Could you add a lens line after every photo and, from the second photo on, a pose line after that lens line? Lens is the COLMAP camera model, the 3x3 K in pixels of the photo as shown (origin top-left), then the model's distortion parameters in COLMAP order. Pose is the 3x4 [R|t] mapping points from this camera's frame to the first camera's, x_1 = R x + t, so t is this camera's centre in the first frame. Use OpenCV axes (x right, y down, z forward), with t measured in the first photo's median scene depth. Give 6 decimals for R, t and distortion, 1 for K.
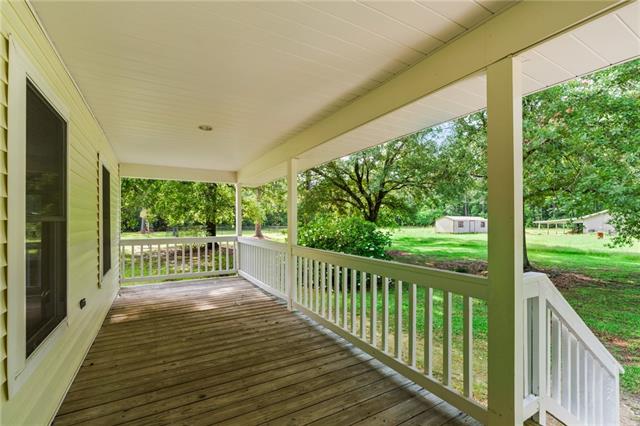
lens RADIAL K [[287.2, 0, 321.4], [0, 287.2, 219.9], [0, 0, 1]] dist [-0.000154, -0.000023]
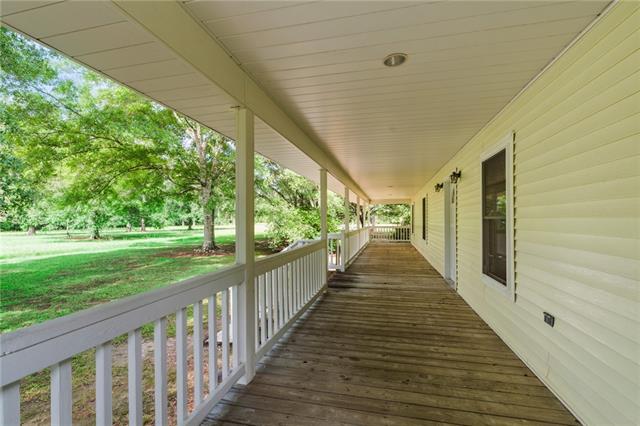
lens RADIAL K [[287.2, 0, 321.4], [0, 287.2, 219.9], [0, 0, 1]] dist [-0.000154, -0.000023]
pose [[-0.725200, 0.003327, 0.688530, -0.879035], [0.003940, 0.999992, -0.000682, 0.005562], [-0.688527, 0.002218, -0.725208, 1.931932]]
